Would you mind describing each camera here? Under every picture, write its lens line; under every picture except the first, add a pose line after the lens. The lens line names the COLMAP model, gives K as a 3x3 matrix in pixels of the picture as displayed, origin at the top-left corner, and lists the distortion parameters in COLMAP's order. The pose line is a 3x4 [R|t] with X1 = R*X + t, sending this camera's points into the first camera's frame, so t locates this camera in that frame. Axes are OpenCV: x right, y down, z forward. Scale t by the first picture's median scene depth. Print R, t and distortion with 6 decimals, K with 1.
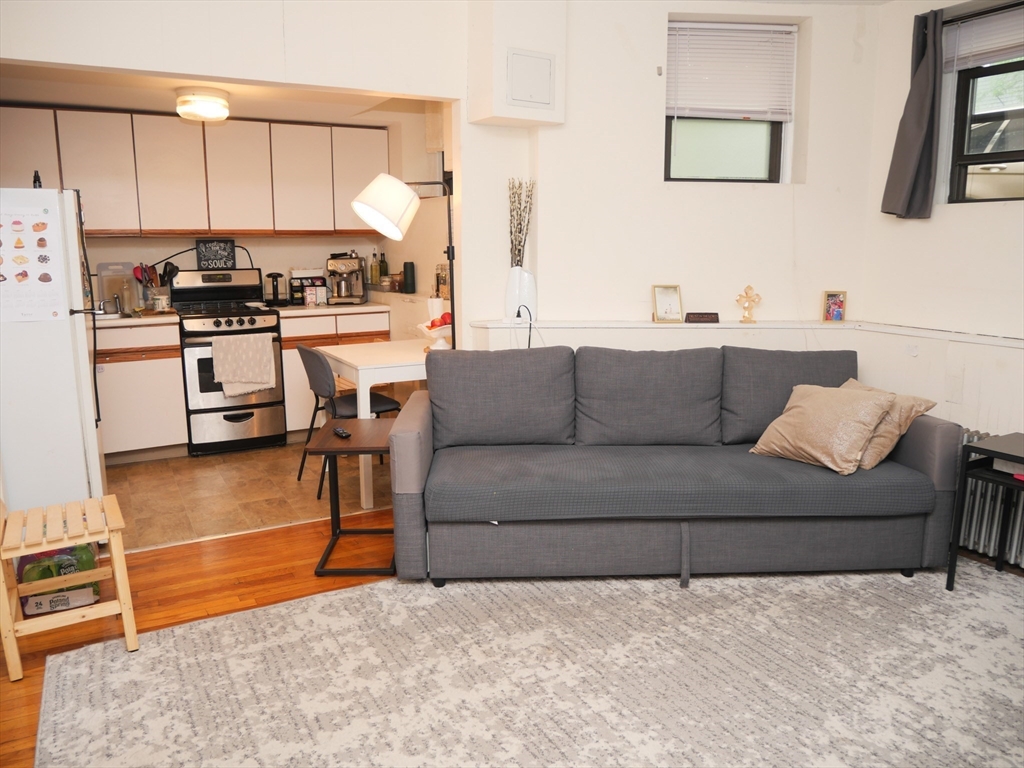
lens RADIAL K [[749.4, 0, 510.9], [0, 749.4, 386.9], [0, 0, 1]] dist [-0.072201, 0.027929]
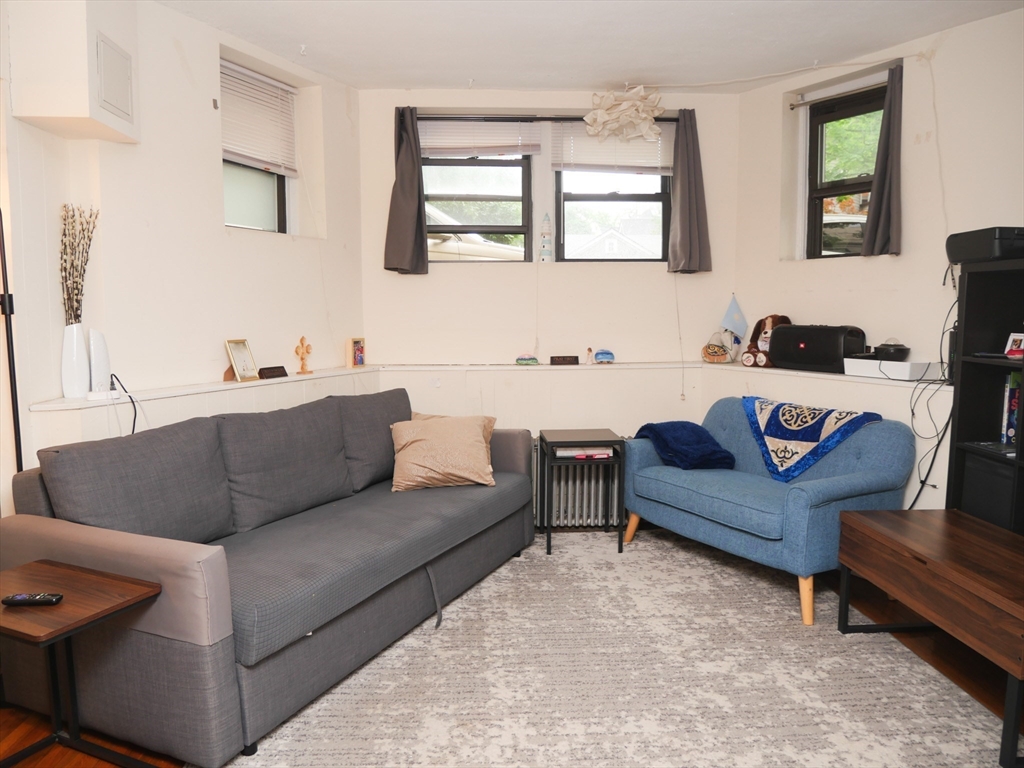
lens RADIAL K [[749.4, 0, 510.9], [0, 749.4, 386.9], [0, 0, 1]] dist [-0.072201, 0.027929]
pose [[0.440314, -0.093344, 0.892978, -0.556894], [0.166460, 0.985825, 0.020970, -0.054202], [-0.882278, 0.139412, 0.449611, 0.384224]]
